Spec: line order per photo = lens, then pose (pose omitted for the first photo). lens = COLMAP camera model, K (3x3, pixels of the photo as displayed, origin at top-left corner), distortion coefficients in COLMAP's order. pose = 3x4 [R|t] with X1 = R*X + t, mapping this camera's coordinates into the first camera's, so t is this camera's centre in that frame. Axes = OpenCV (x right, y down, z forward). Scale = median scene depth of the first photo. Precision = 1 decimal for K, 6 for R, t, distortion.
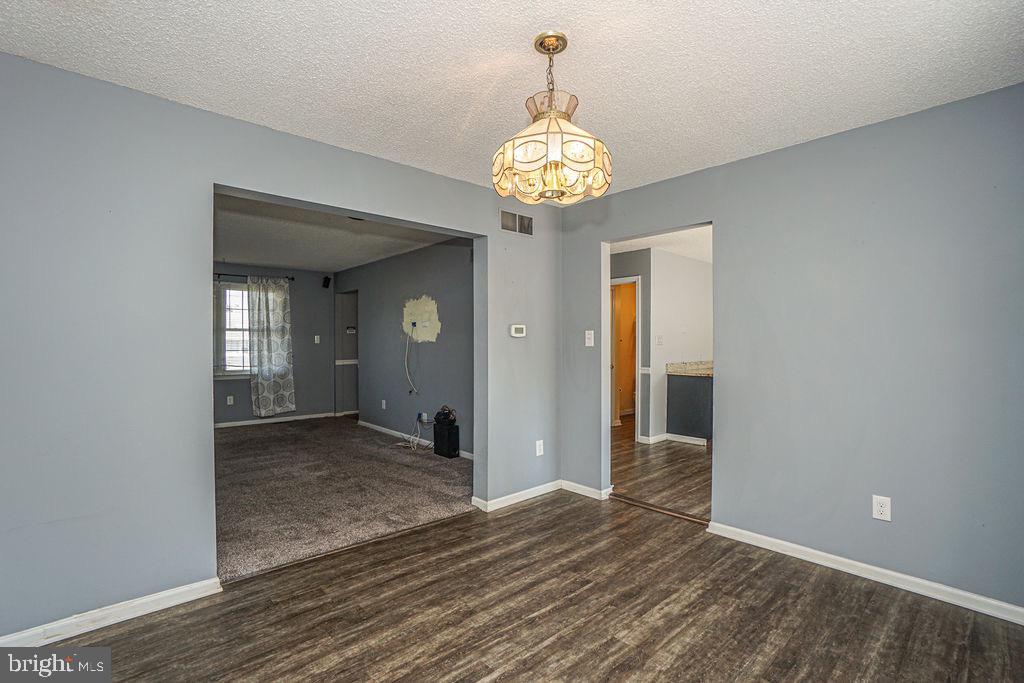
lens RADIAL K [[445.2, 0, 509.8], [0, 445.2, 350.3], [0, 0, 1]] dist [-0.003132, -0.001110]
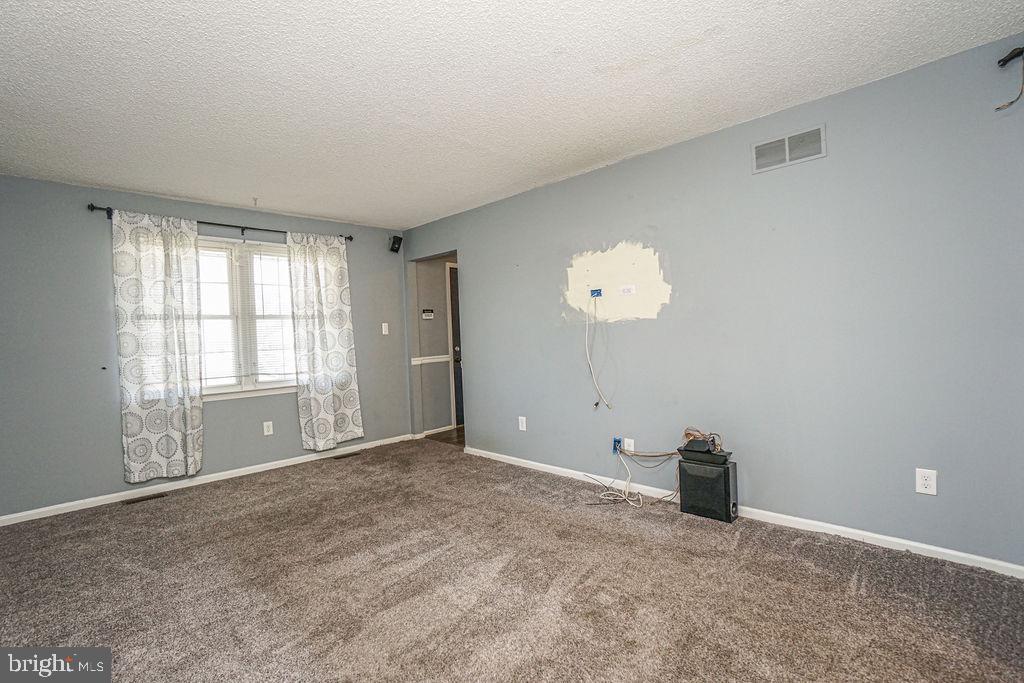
lens RADIAL K [[445.2, 0, 515.3], [0, 445.2, 337.8], [0, 0, 1]] dist [-0.003132, -0.001110]
pose [[0.996092, -0.046741, 0.074946, -0.304595], [0.046504, 0.998906, 0.004901, -0.004008], [-0.075093, -0.001397, 0.997176, 0.325422]]
